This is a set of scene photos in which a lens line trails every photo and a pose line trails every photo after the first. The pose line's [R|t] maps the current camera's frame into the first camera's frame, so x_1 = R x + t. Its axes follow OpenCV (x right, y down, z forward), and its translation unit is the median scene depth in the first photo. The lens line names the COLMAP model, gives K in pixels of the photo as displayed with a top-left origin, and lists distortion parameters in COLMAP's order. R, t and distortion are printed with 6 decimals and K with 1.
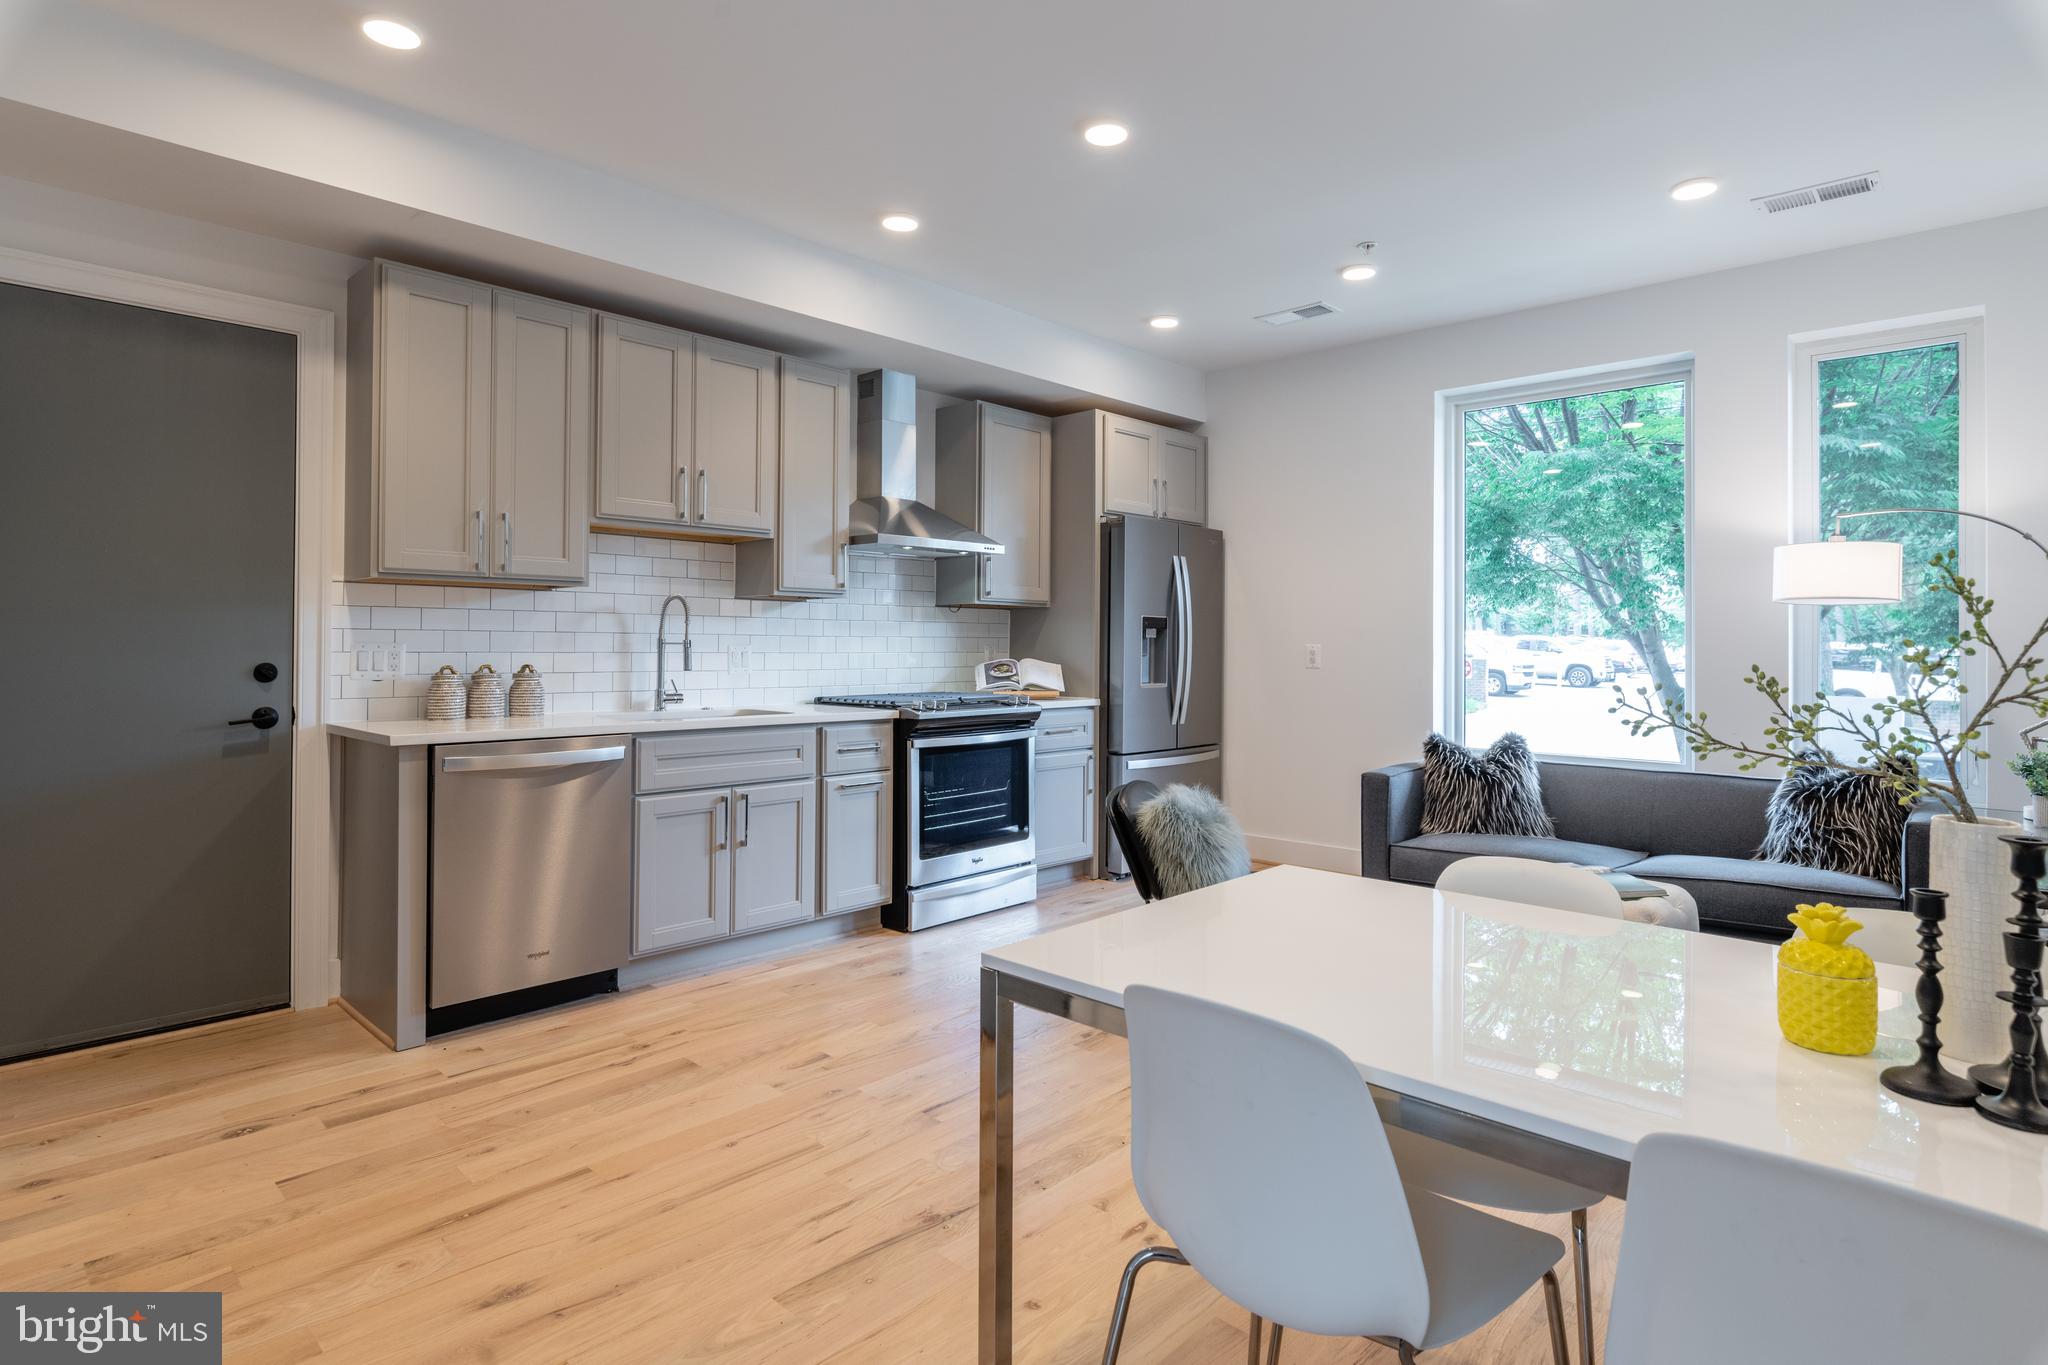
lens RADIAL K [[1056.3, 0, 1023.3], [0, 1056.3, 642.4], [0, 0, 1]] dist [-0.002620, -0.000452]
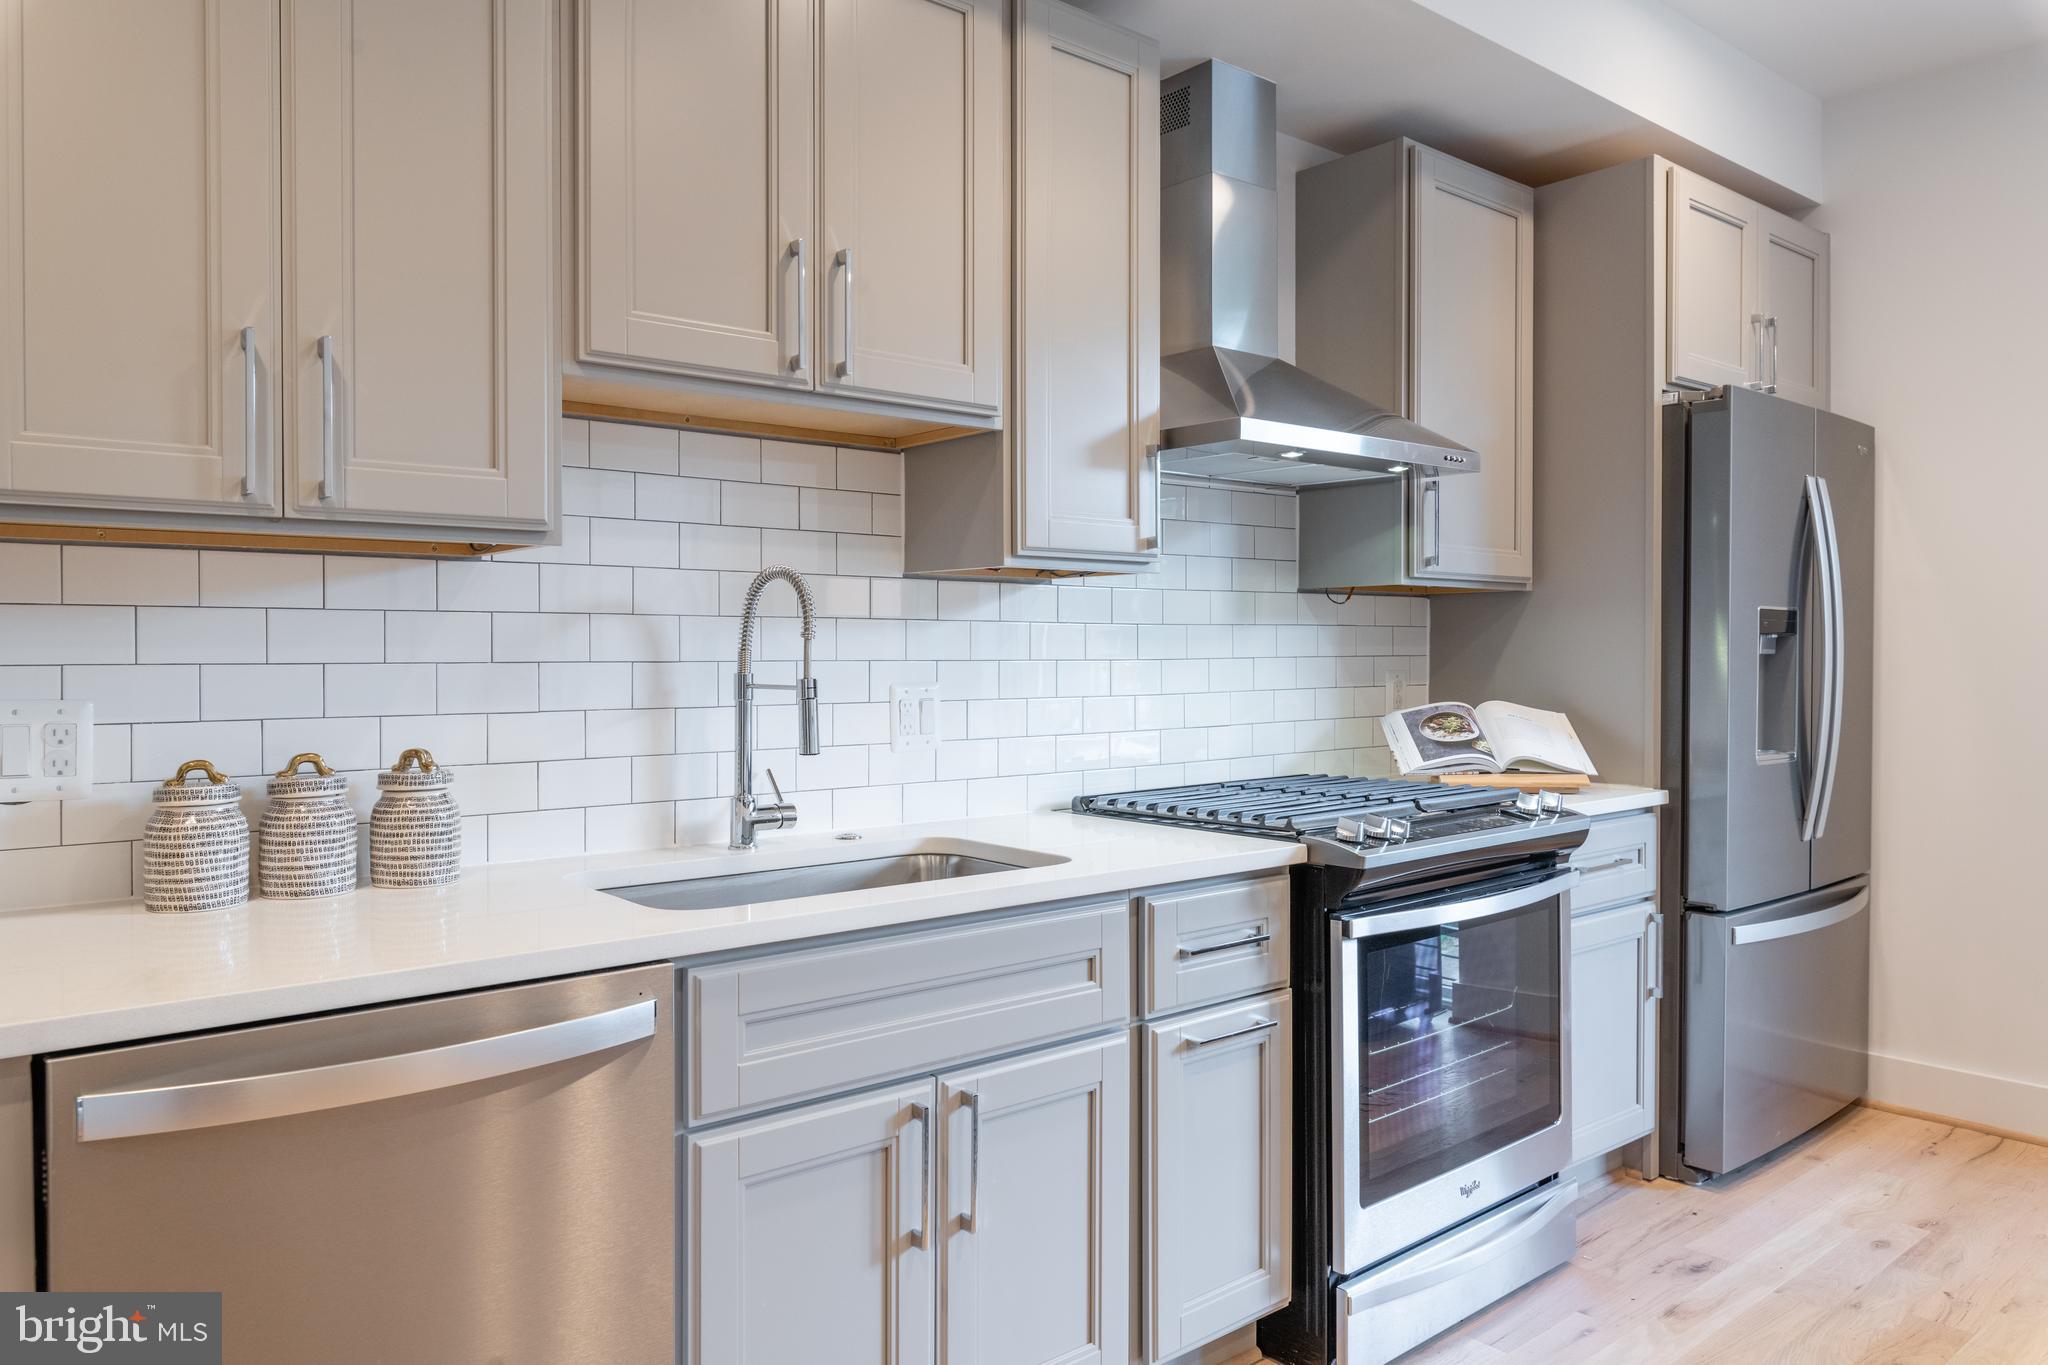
lens RADIAL K [[1404.5, 0, 1024.0], [0, 1404.5, 682.5], [0, 0, 1]] dist [0.000965, -0.002073]
pose [[0.993016, -0.003171, -0.117940, -0.171996], [0.006482, 0.999595, 0.027708, -0.015214], [0.117804, -0.028279, 0.992634, 0.474182]]
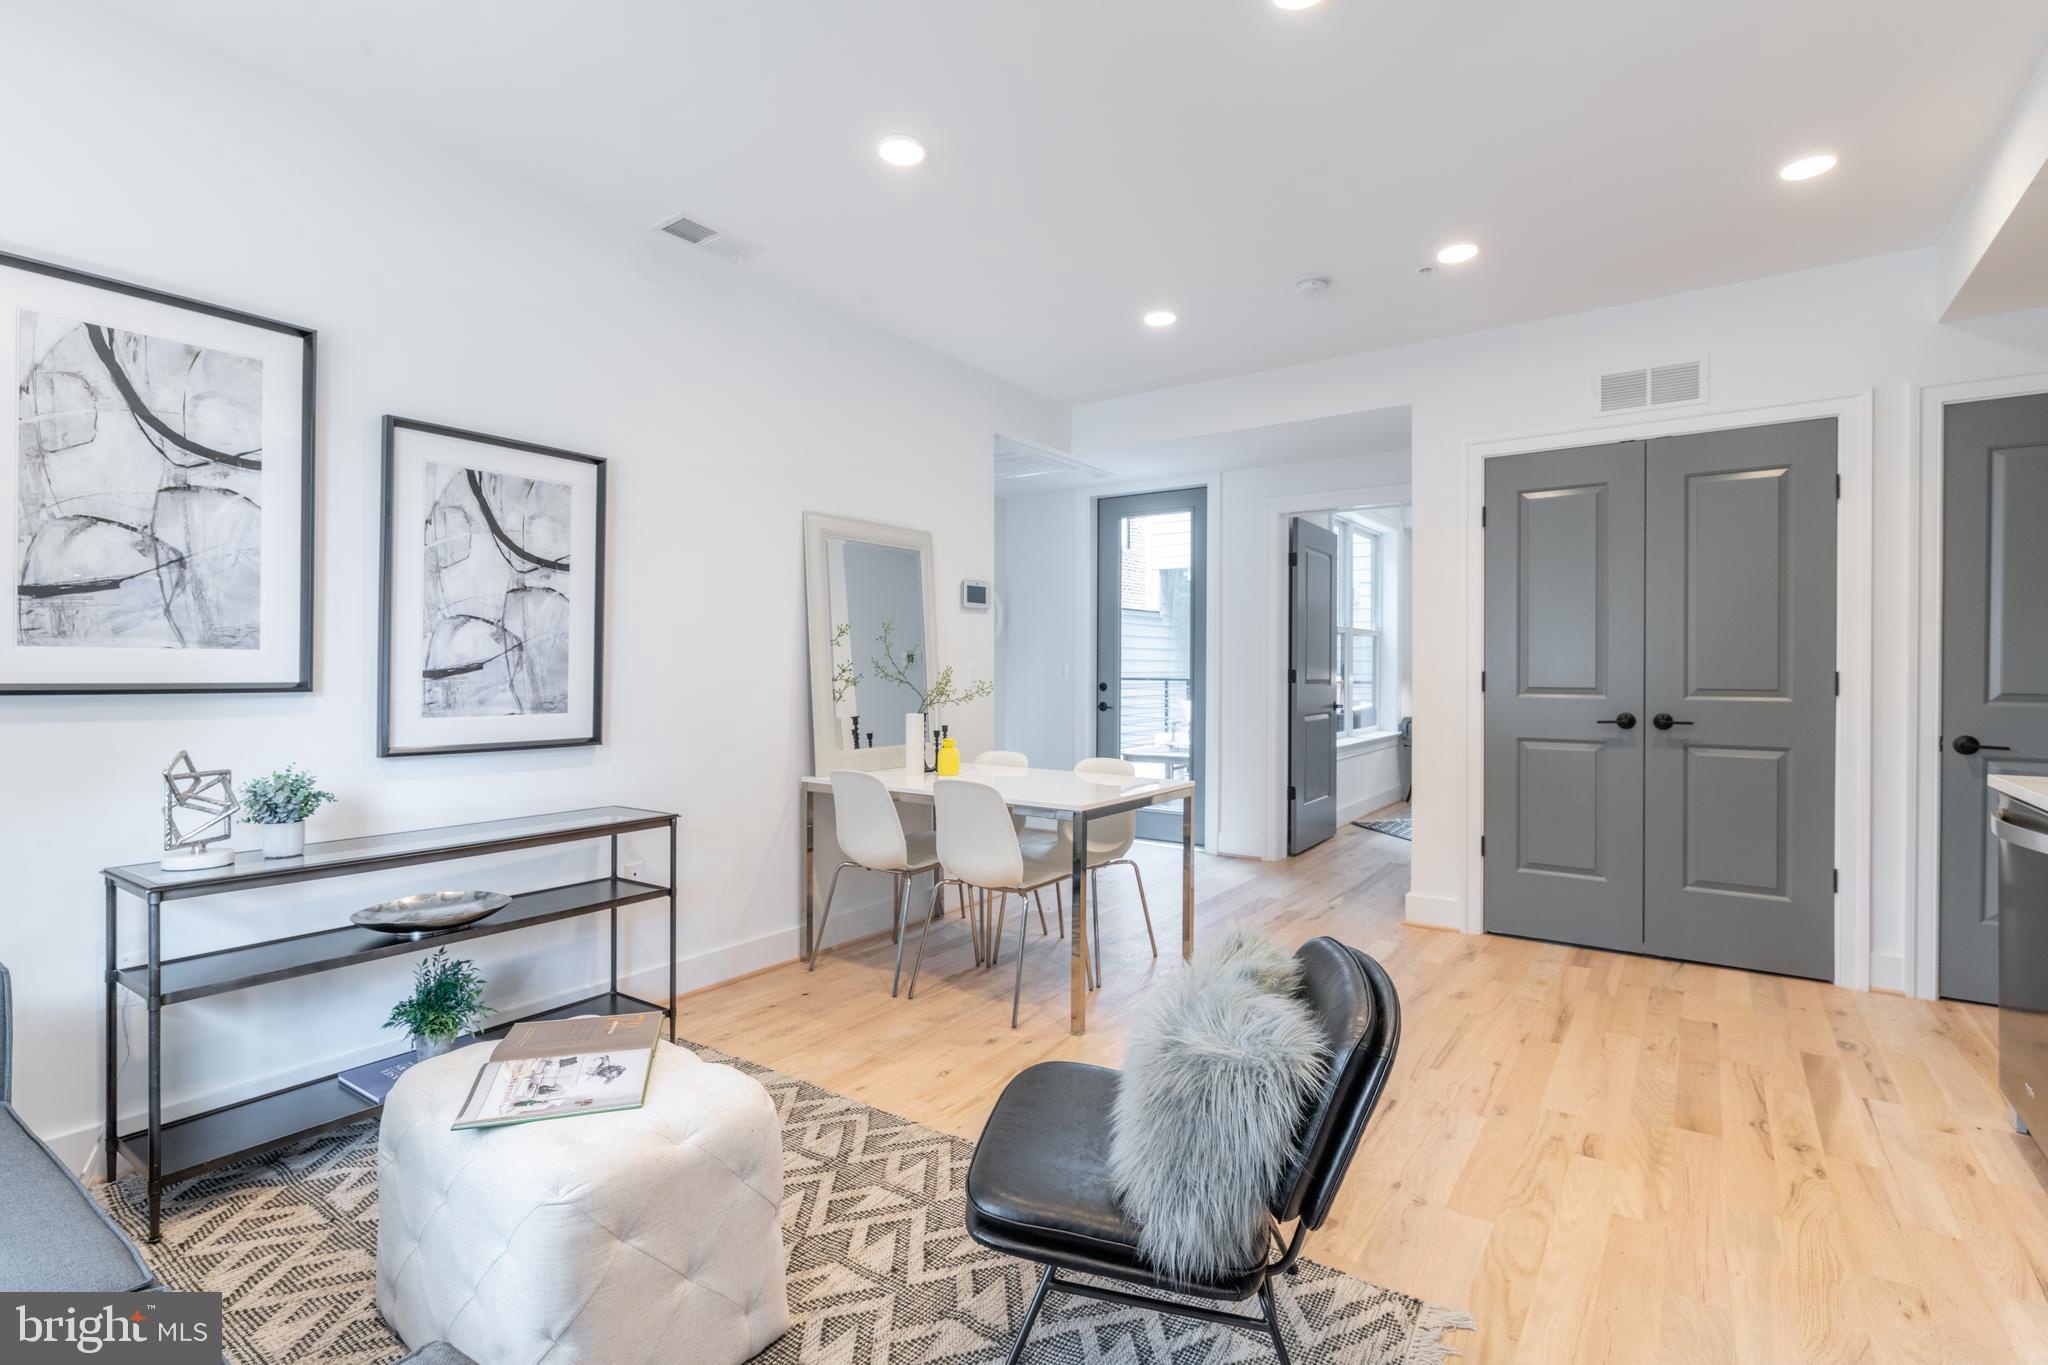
lens RADIAL K [[965.3, 0, 1013.6], [0, 965.3, 677.6], [0, 0, 1]] dist [0.001869, 0.000070]
pose [[-0.991455, -0.005446, -0.130333, 0.283352], [-0.006714, 0.999934, 0.009287, -0.001543], [0.130274, 0.010083, -0.991427, 1.272544]]
